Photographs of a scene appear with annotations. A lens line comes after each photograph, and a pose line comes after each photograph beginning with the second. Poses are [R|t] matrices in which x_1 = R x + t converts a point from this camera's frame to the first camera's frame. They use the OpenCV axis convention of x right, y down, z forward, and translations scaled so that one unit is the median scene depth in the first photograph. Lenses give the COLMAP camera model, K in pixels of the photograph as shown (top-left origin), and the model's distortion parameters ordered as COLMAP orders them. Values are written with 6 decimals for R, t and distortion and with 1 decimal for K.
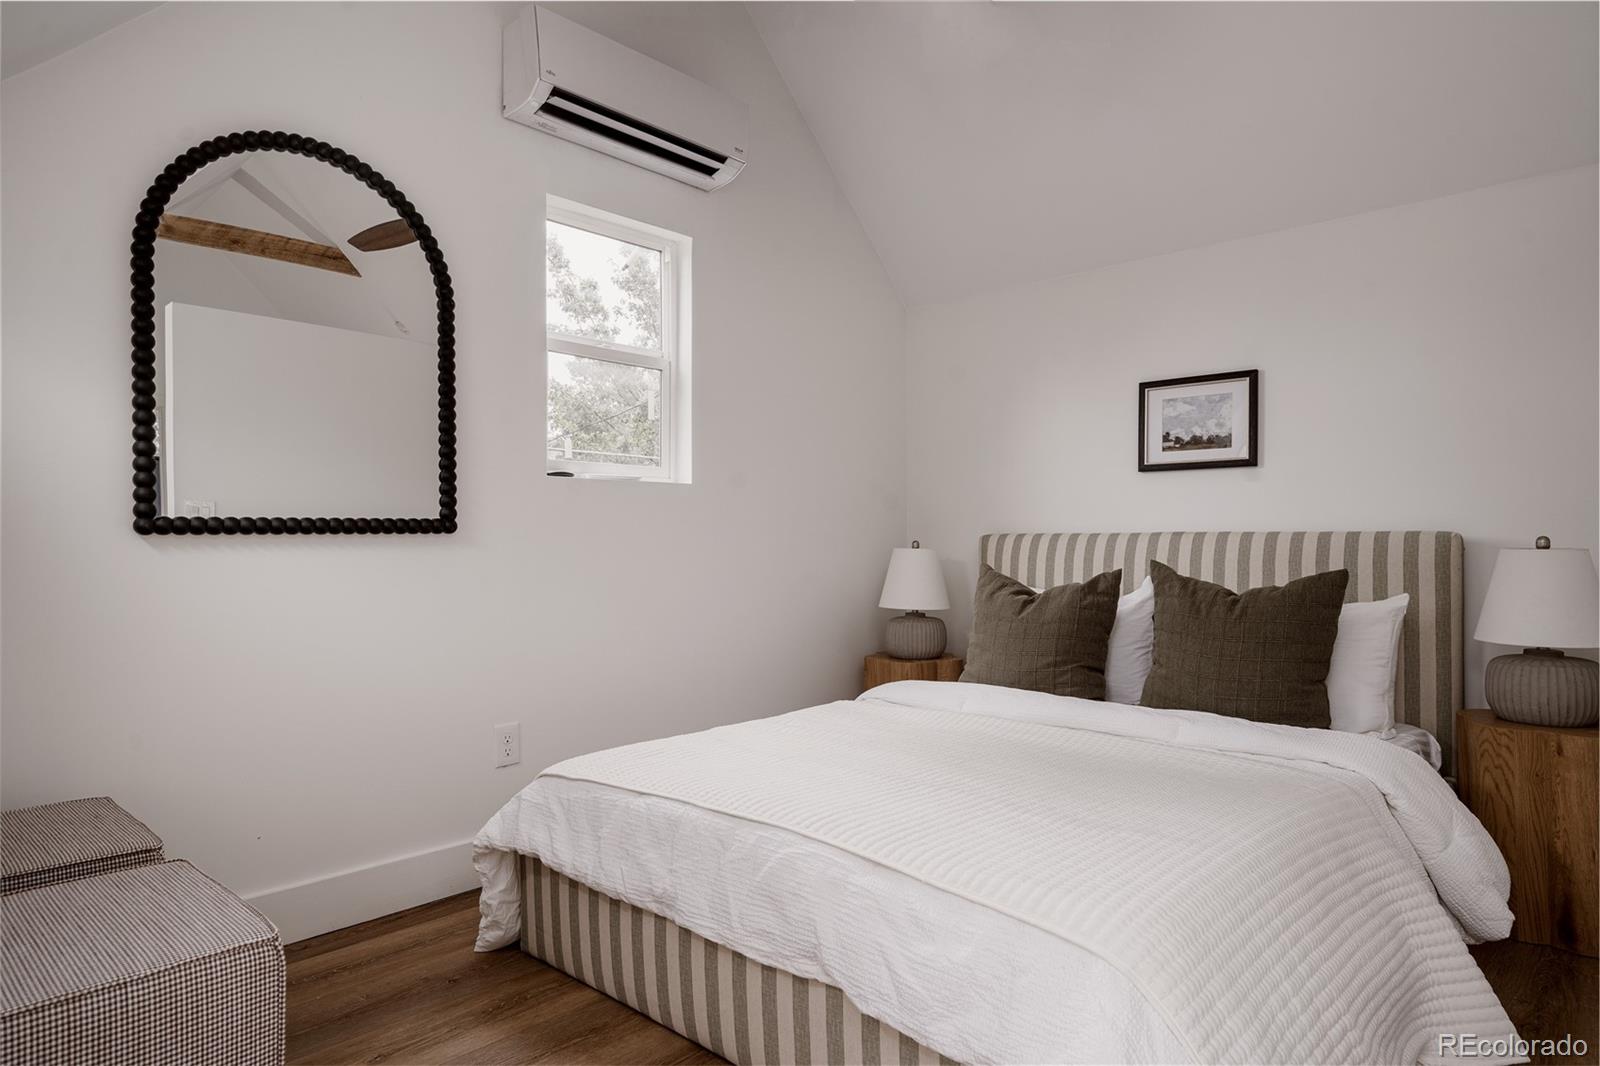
lens RADIAL K [[943.9, 0, 800.0], [0, 943.9, 533.0], [0, 0, 1]] dist [0.002515, 0.000721]
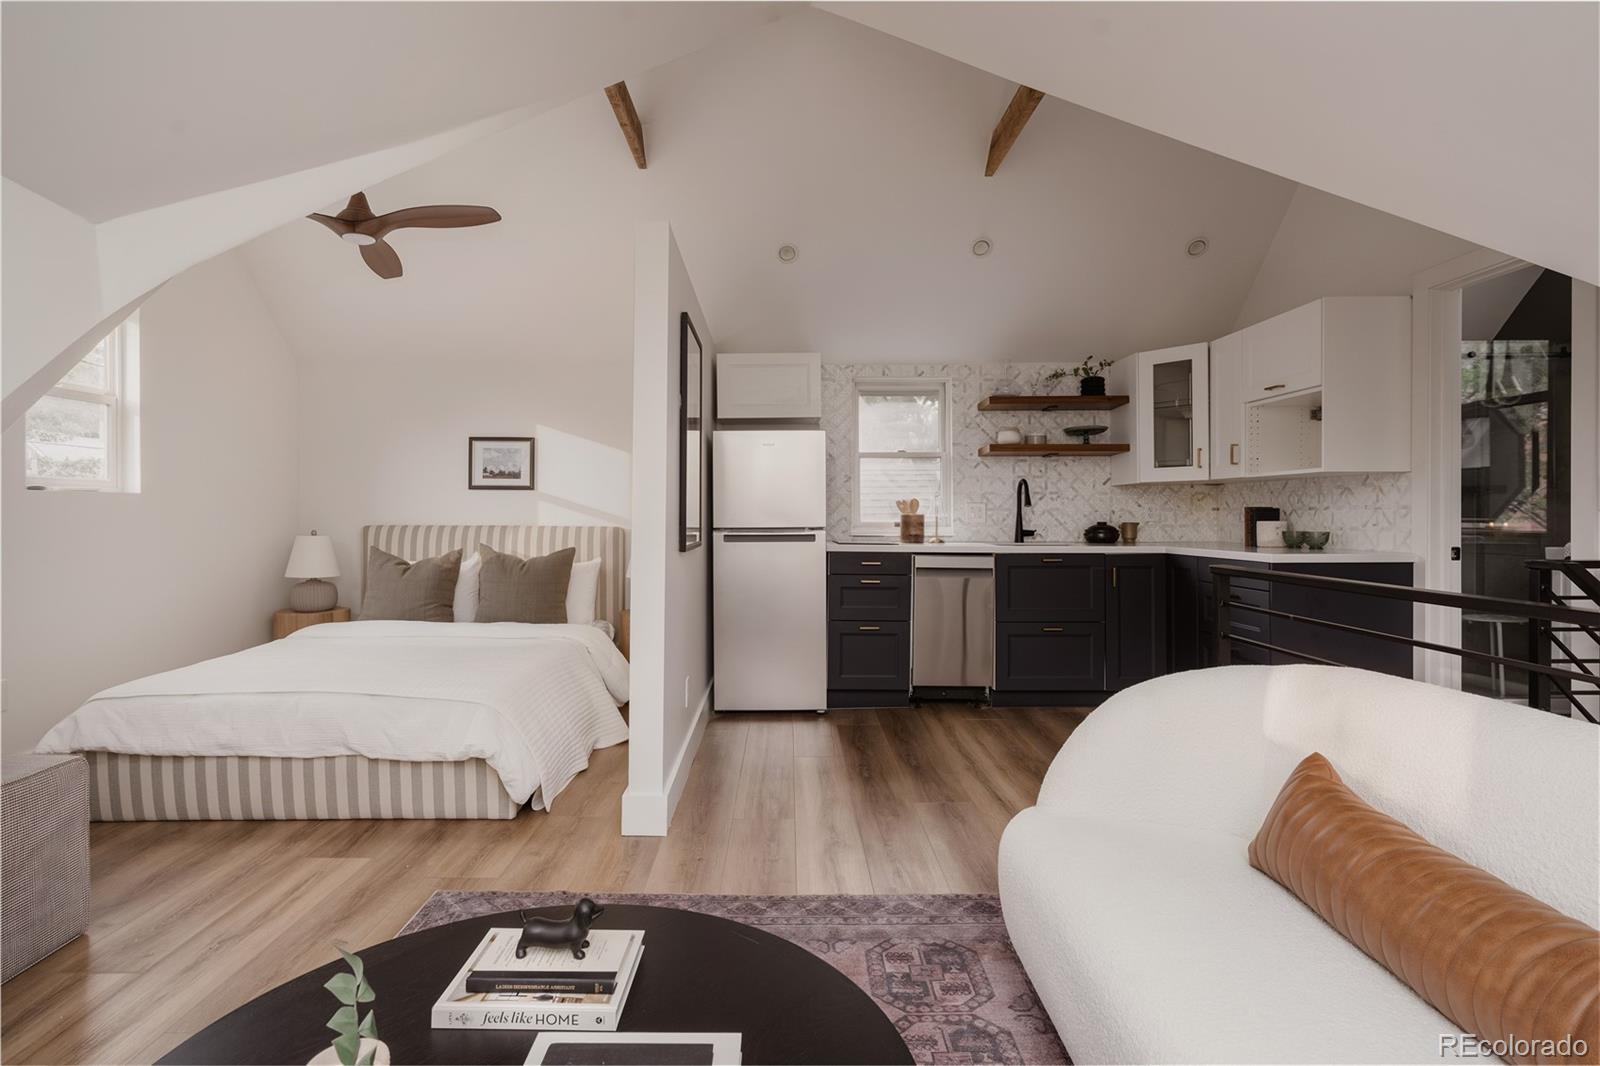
lens RADIAL K [[839.0, 0, 794.7], [0, 839.0, 516.4], [0, 0, 1]] dist [-0.031504, -0.000023]
pose [[0.728755, -0.005994, 0.684749, -0.264466], [-0.007690, 0.999827, 0.016937, -0.050630], [-0.684732, -0.017608, 0.728583, -0.540681]]
